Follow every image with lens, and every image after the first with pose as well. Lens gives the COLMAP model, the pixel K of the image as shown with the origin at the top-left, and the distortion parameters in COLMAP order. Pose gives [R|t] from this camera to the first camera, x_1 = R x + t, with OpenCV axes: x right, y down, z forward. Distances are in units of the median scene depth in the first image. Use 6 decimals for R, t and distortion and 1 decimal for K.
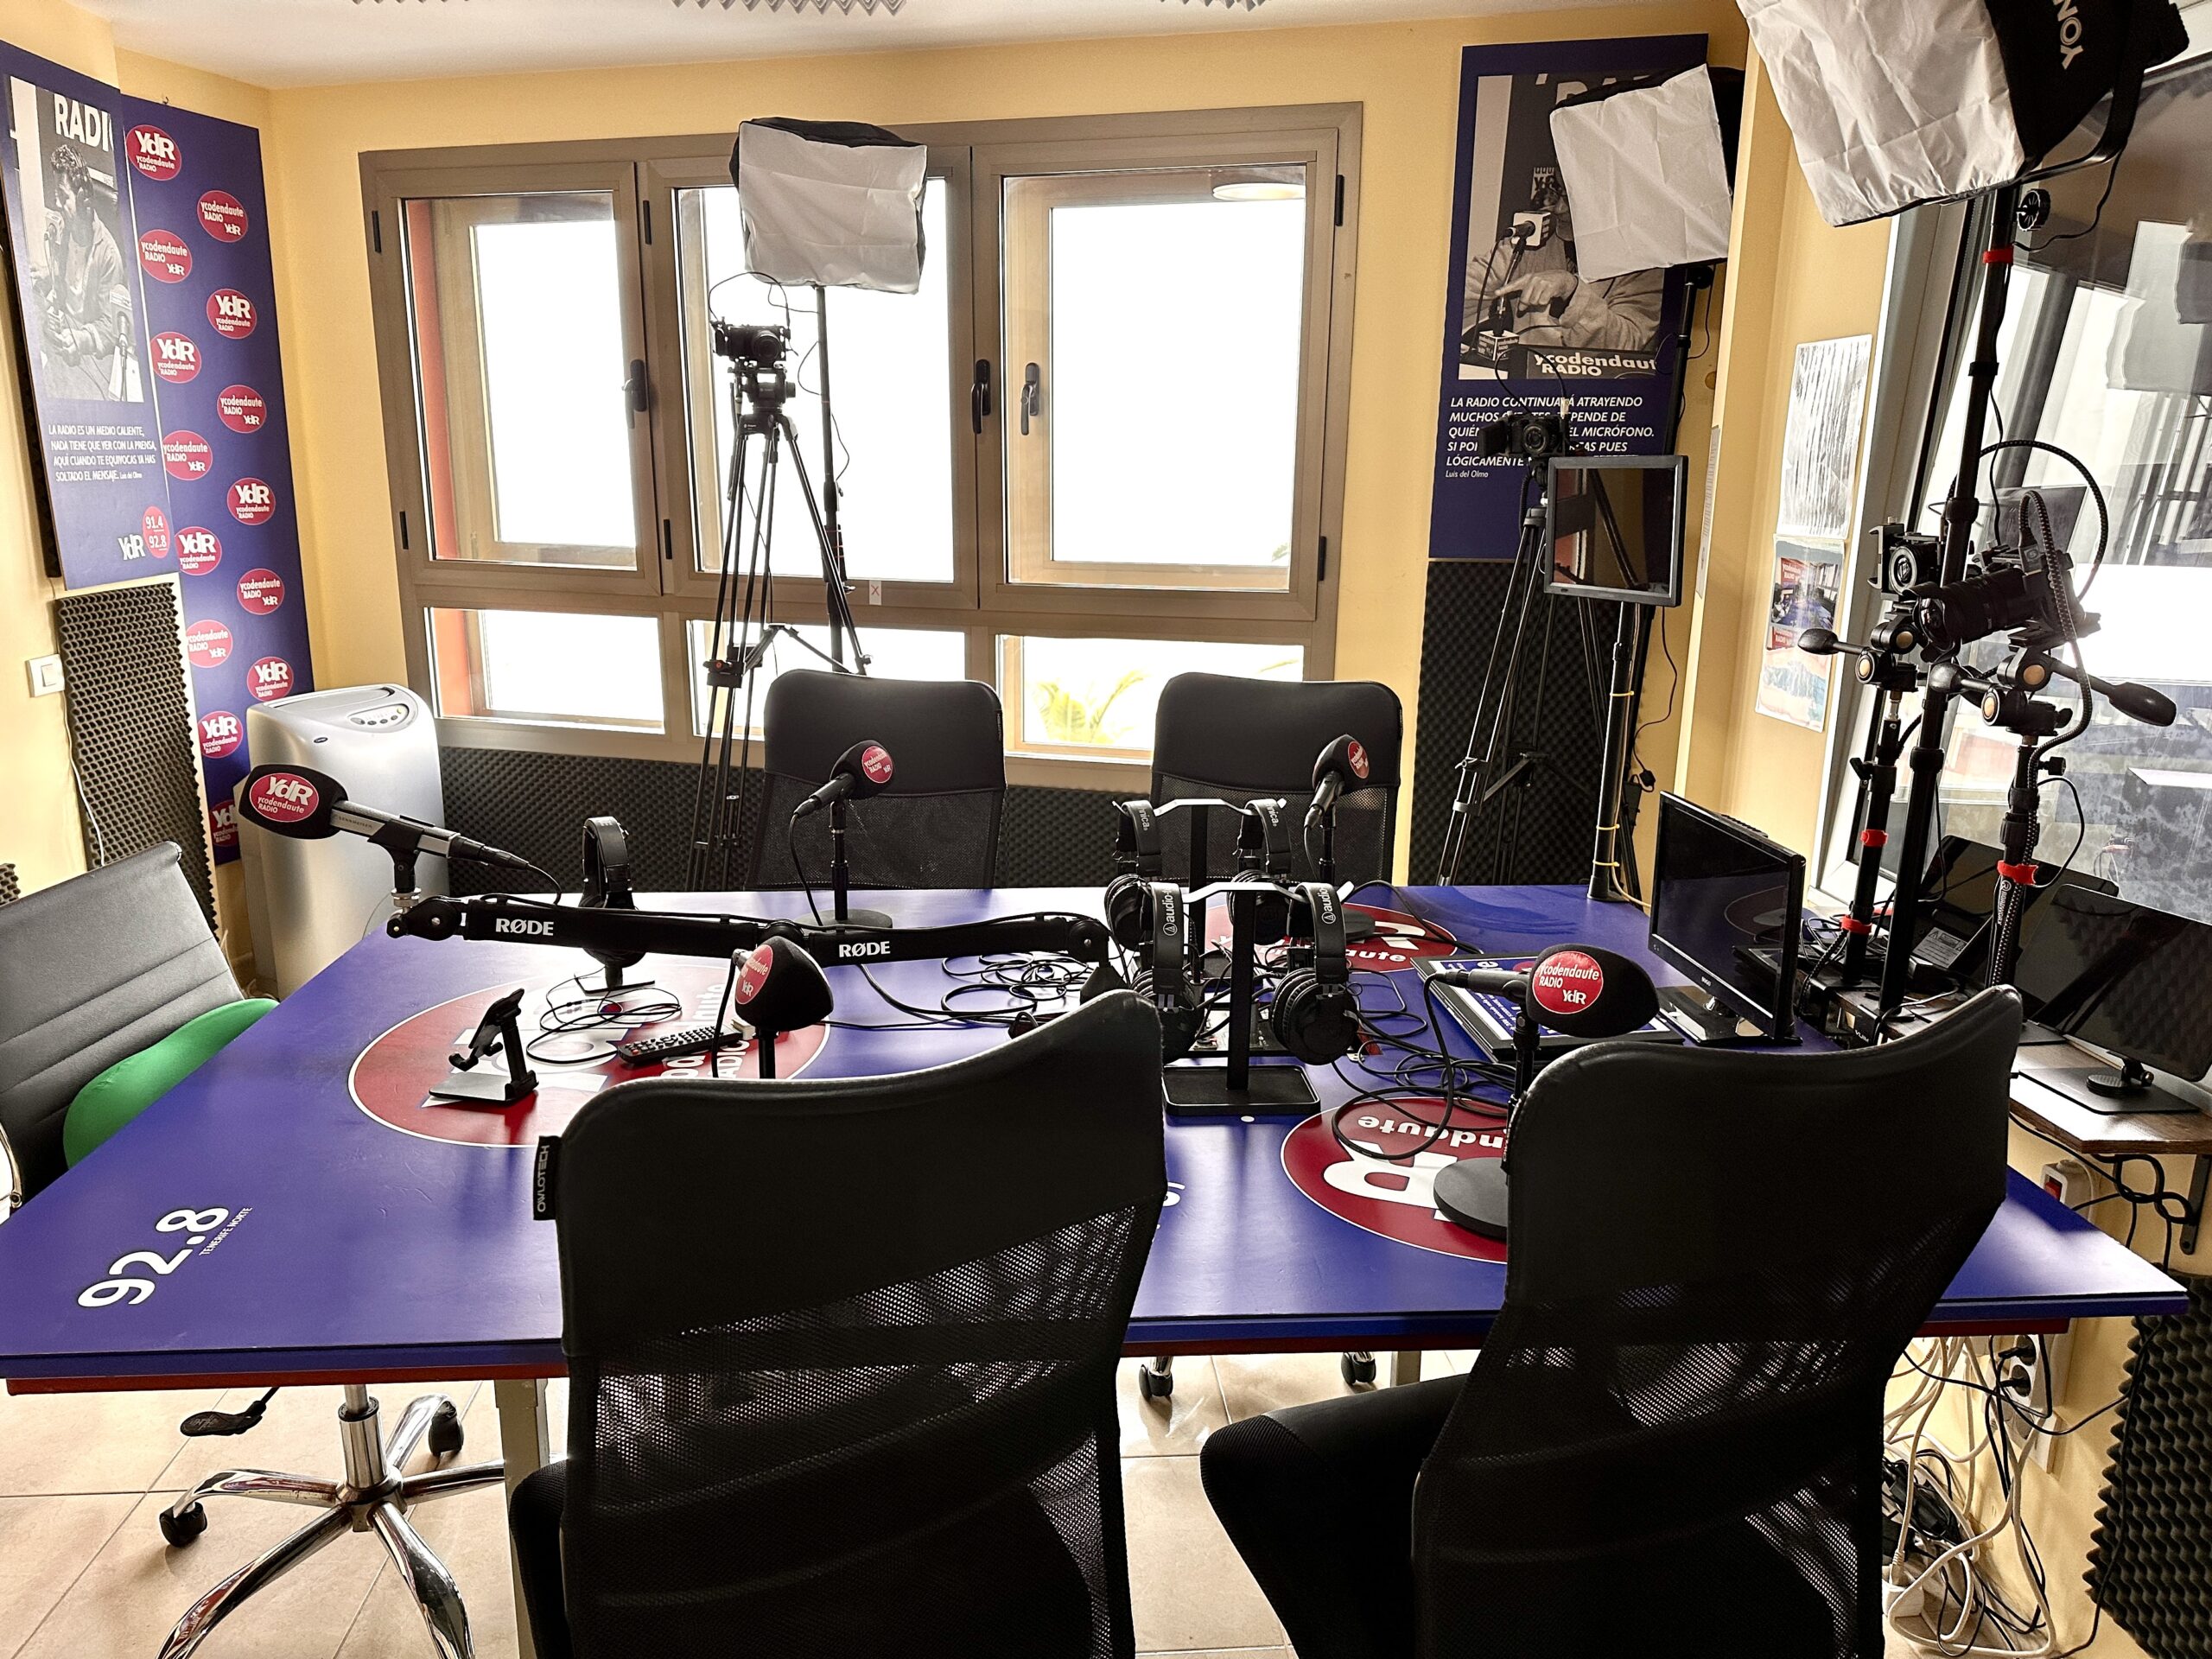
lens RADIAL K [[1565.6, 0, 1111.3], [0, 1565.6, 840.4], [0, 0, 1]] dist [0.041252, -0.055567]
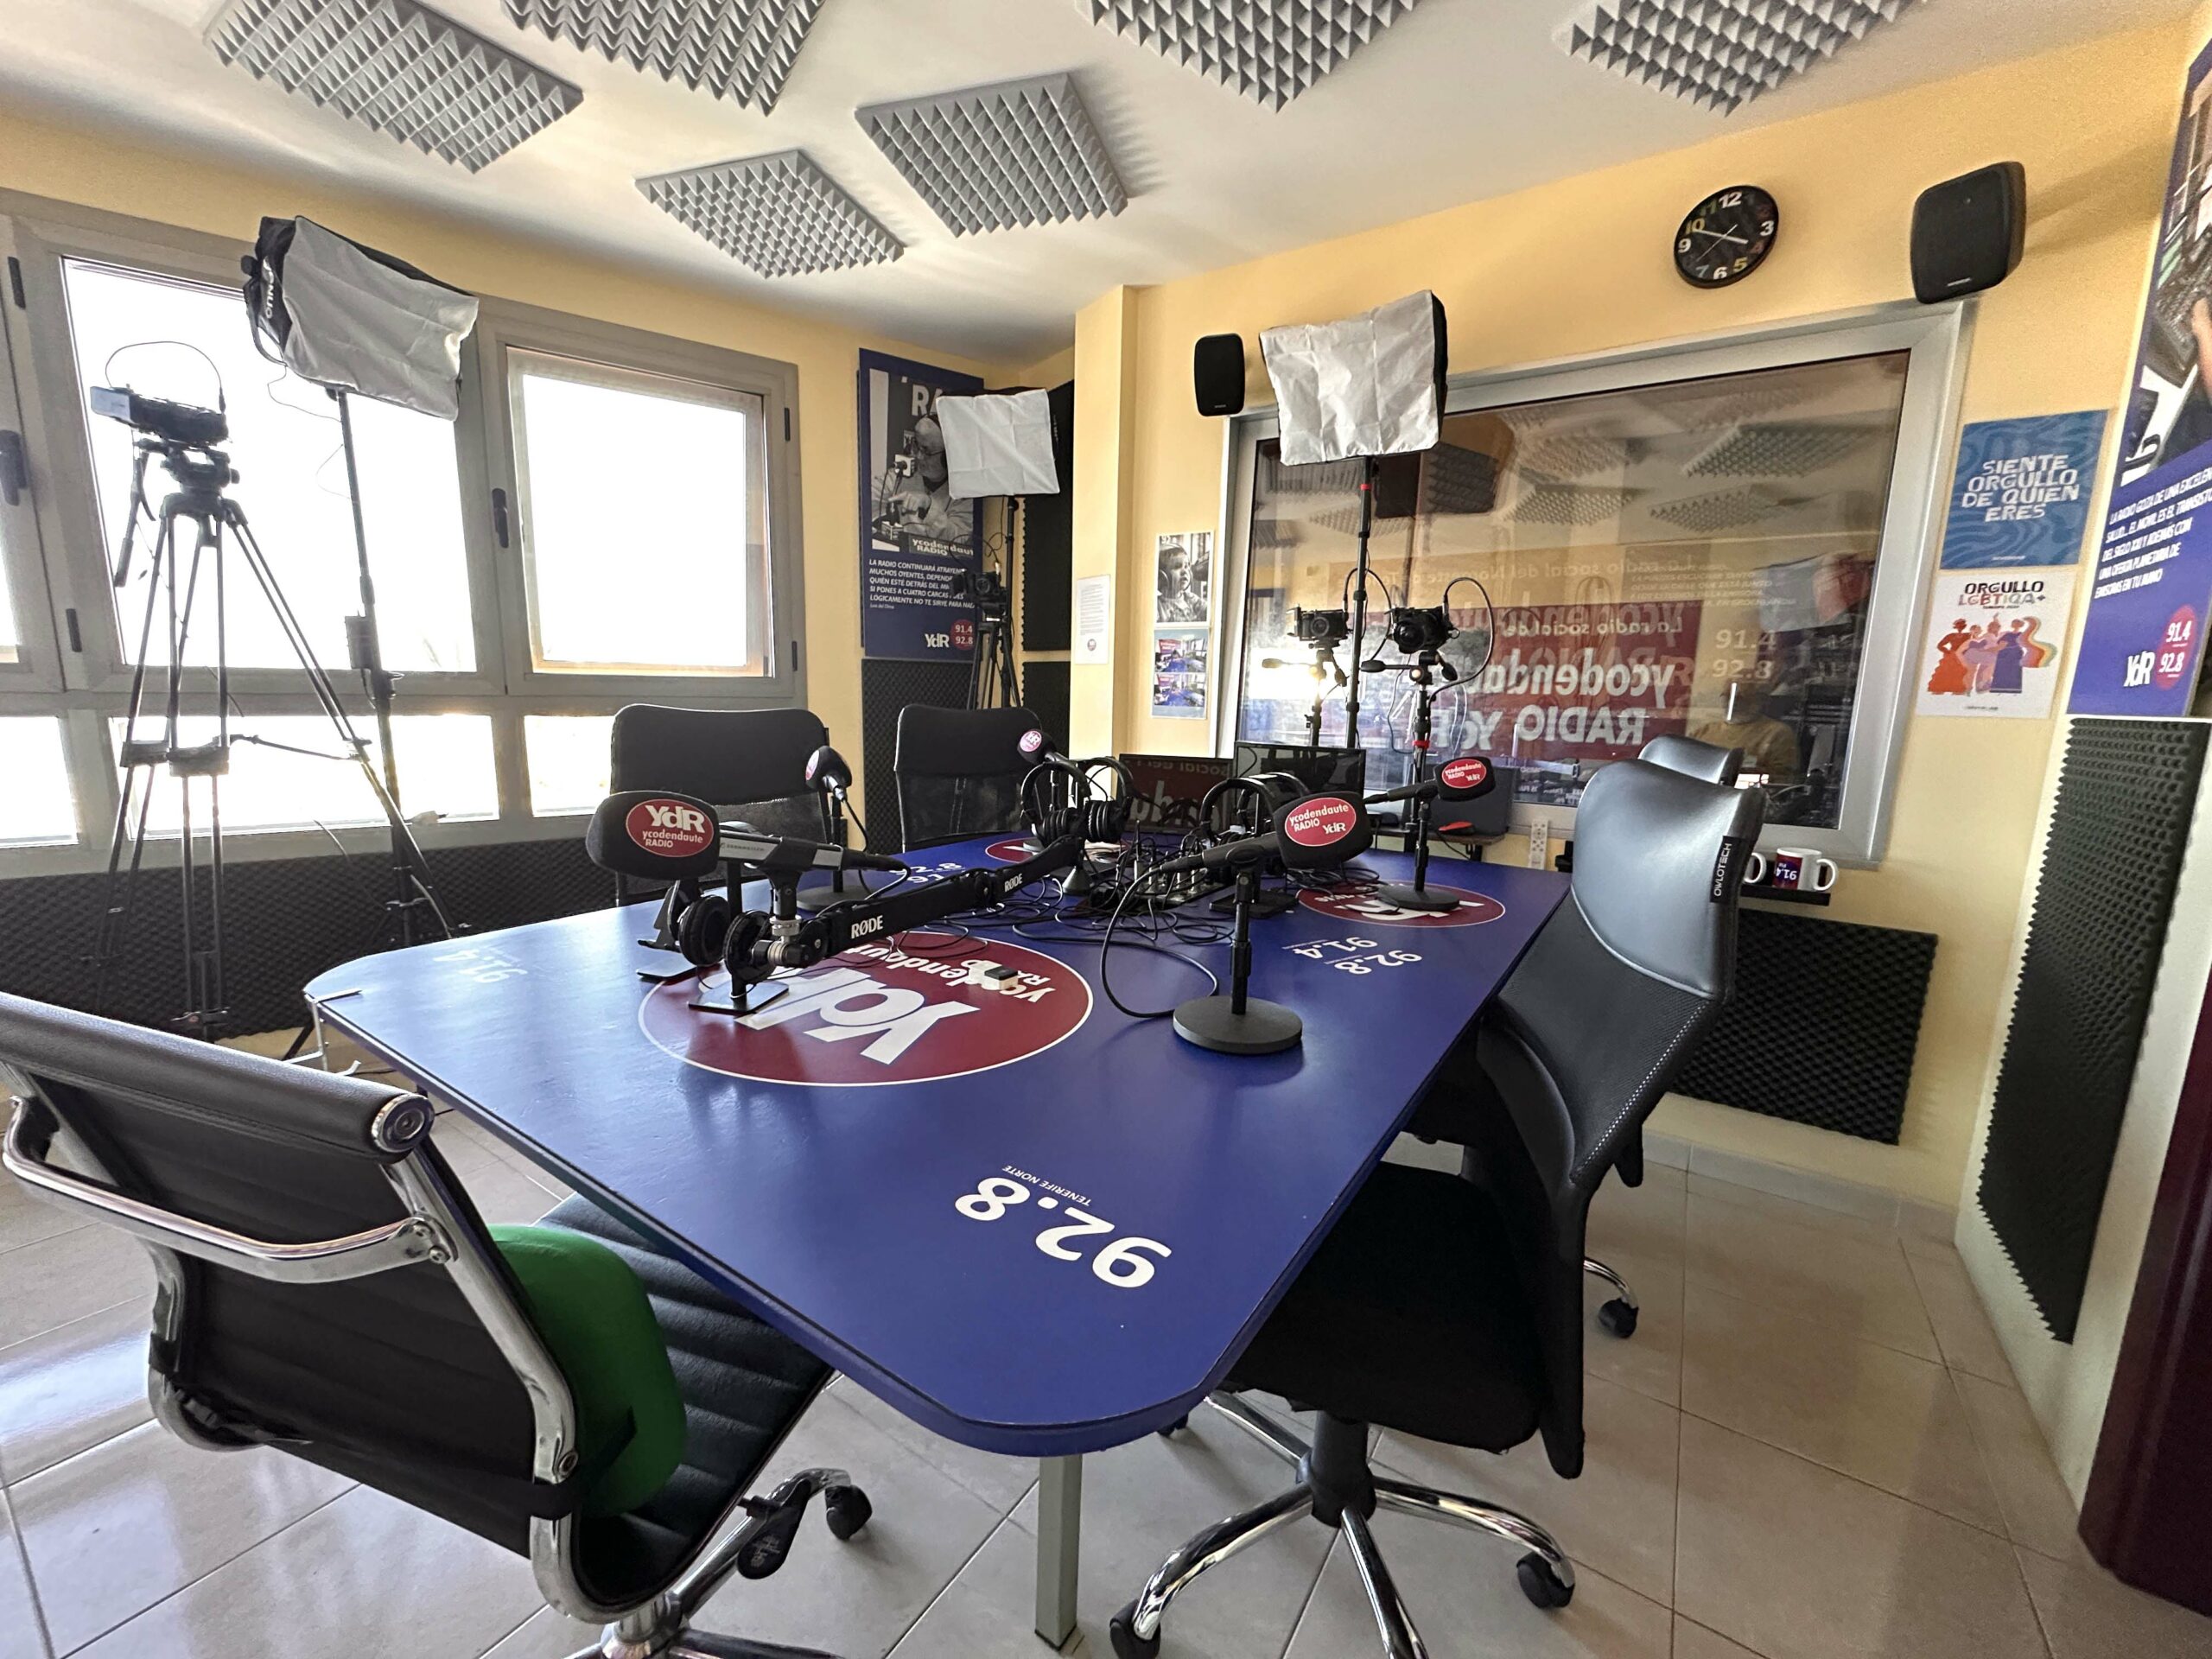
lens RADIAL K [[881.9, 0, 1101.6], [0, 881.9, 832.4], [0, 0, 1]] dist [-0.006046, 0.000781]
pose [[0.622862, -0.124514, 0.772360, -0.385984], [0.168432, 0.985444, 0.023036, 0.018944], [-0.763985, 0.115742, 0.634768, 0.271994]]
